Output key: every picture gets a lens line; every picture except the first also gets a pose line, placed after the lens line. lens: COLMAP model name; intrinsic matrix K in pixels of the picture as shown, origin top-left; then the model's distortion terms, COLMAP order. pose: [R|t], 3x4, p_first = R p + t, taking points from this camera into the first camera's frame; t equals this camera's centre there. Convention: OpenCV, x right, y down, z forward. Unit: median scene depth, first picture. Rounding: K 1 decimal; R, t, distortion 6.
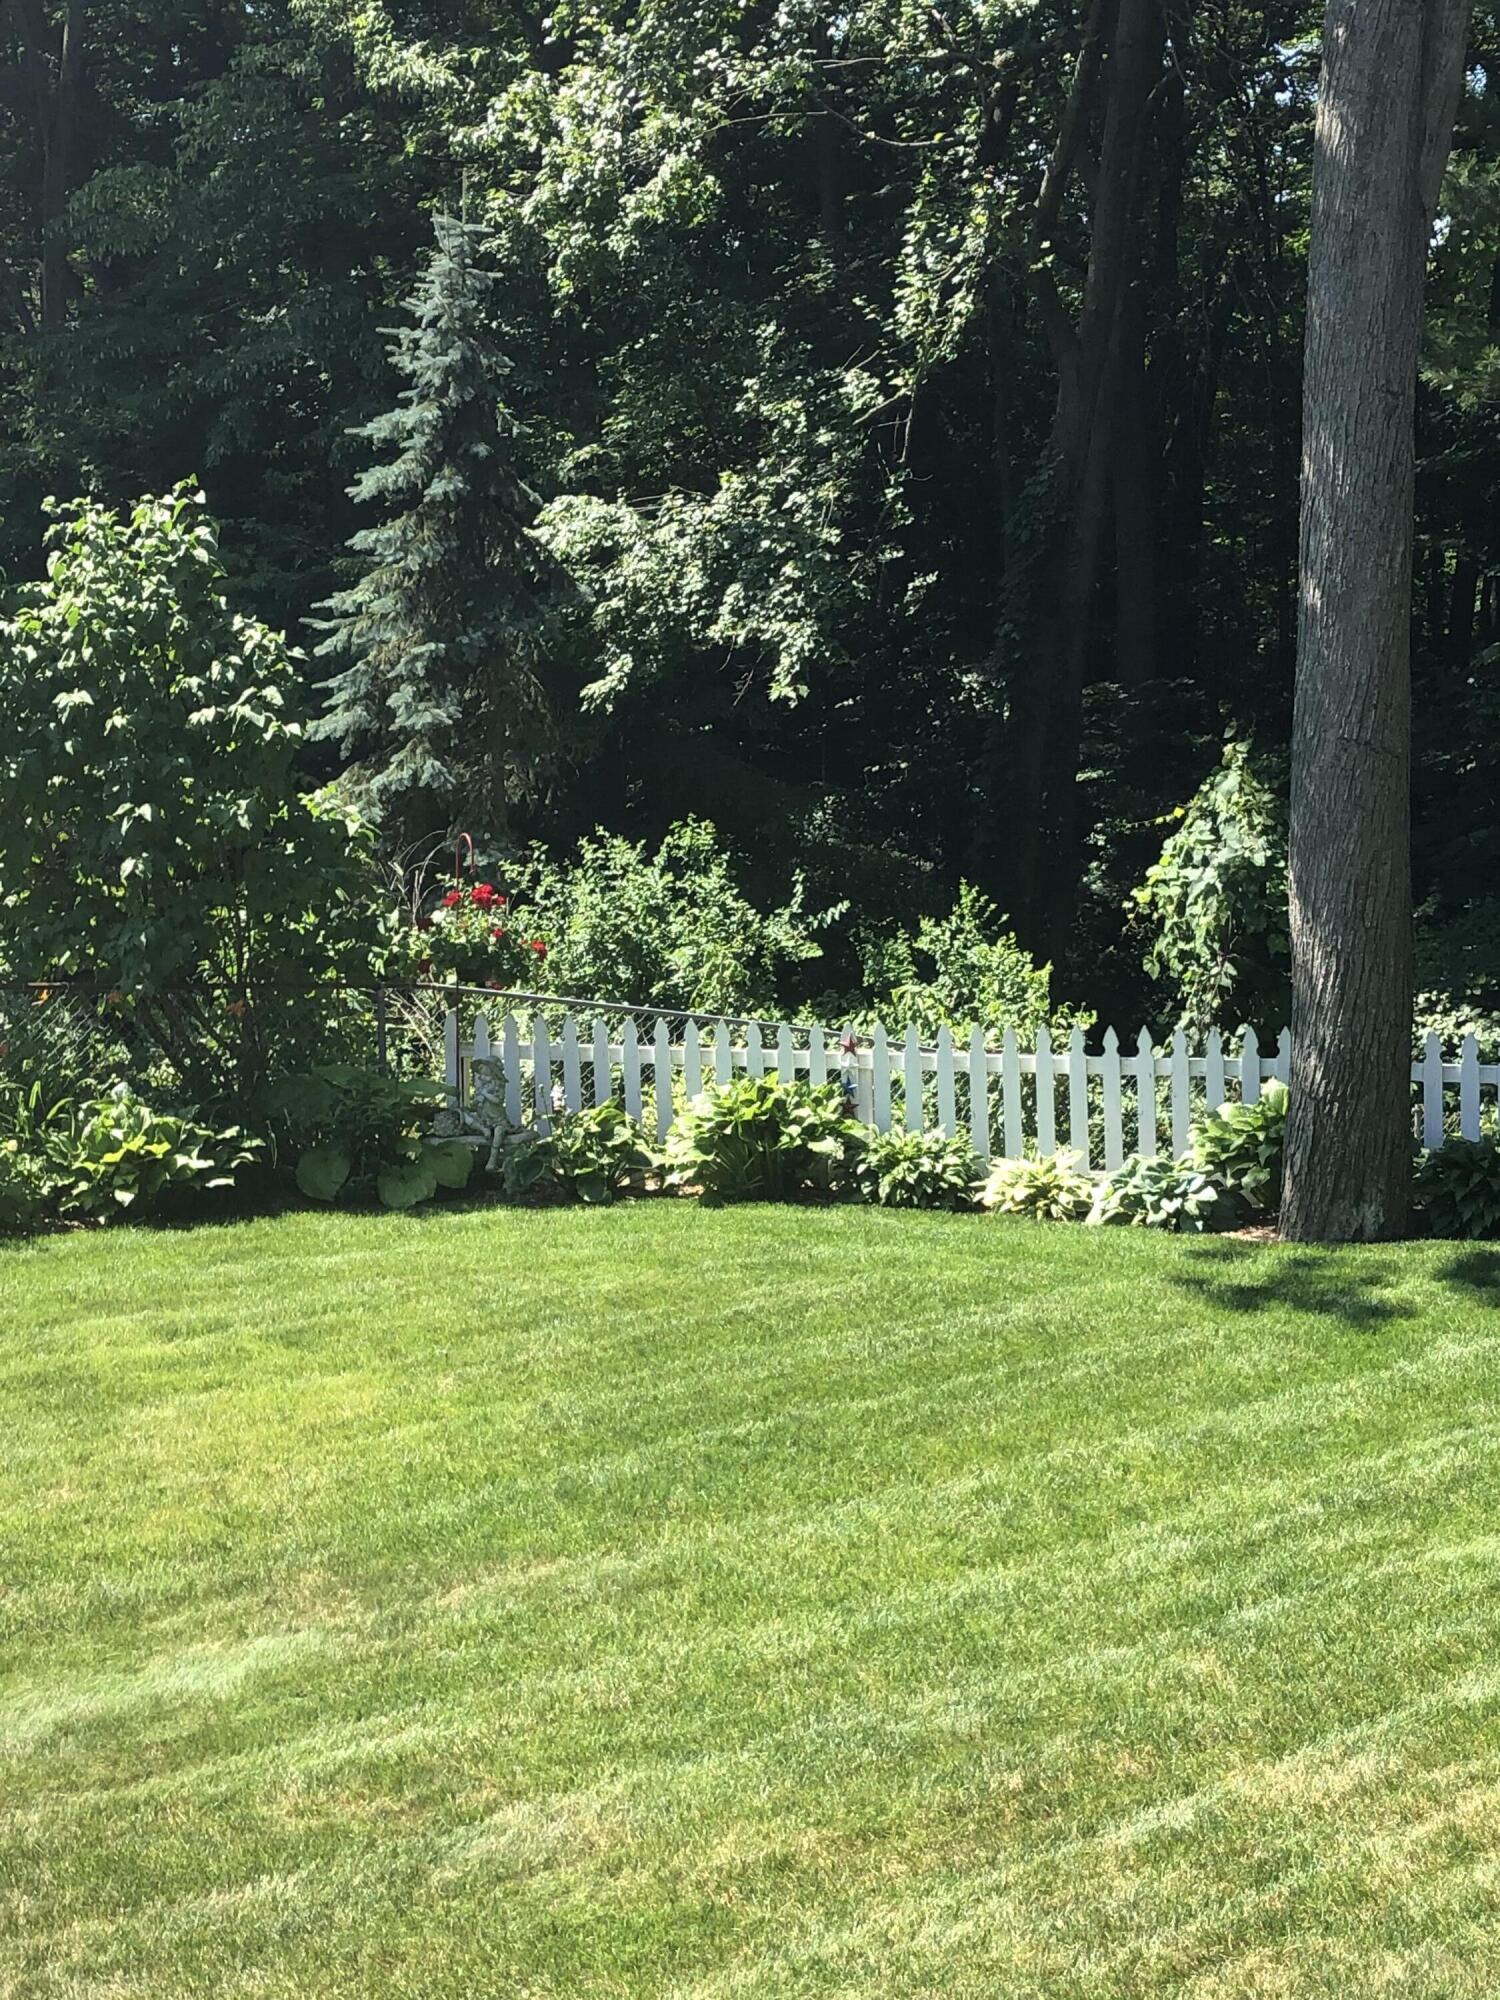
lens RADIAL K [[2988.3, 0, 740.0], [0, 2988.3, 1001.7], [0, 0, 1]] dist [0.211684, -0.915454]
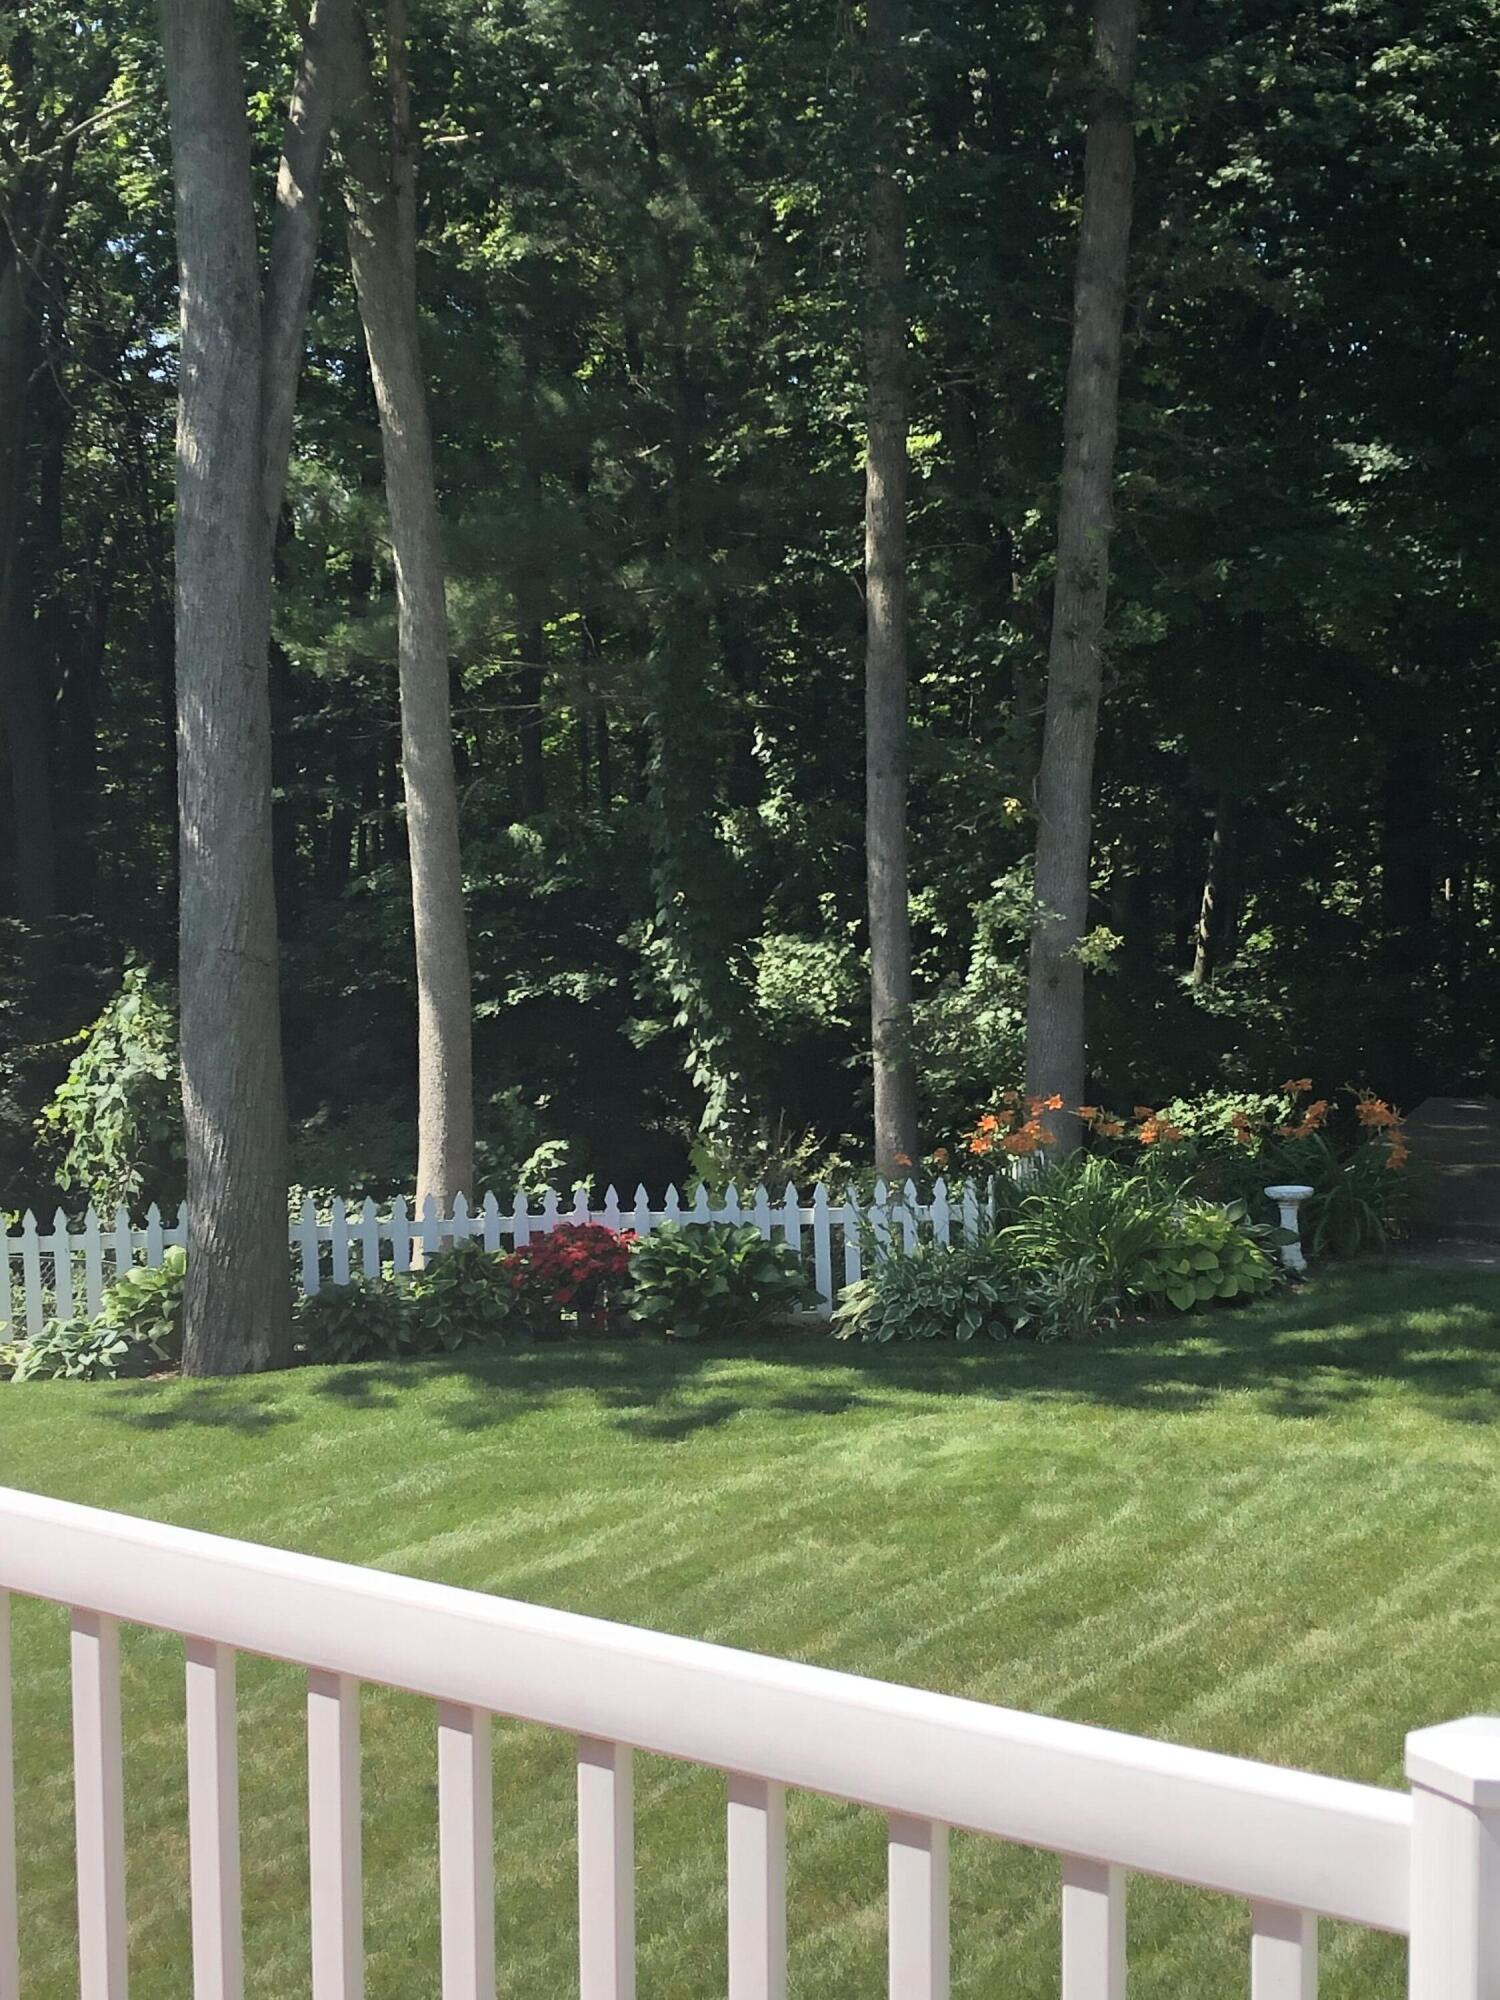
lens RADIAL K [[2988.3, 0, 740.0], [0, 2988.3, 1001.7], [0, 0, 1]] dist [0.211684, -0.915454]
pose [[0.935872, -0.019018, 0.351826, -0.023592], [0.047143, 0.996323, -0.071546, 0.024082], [-0.349172, 0.083544, 0.933327, -0.157965]]
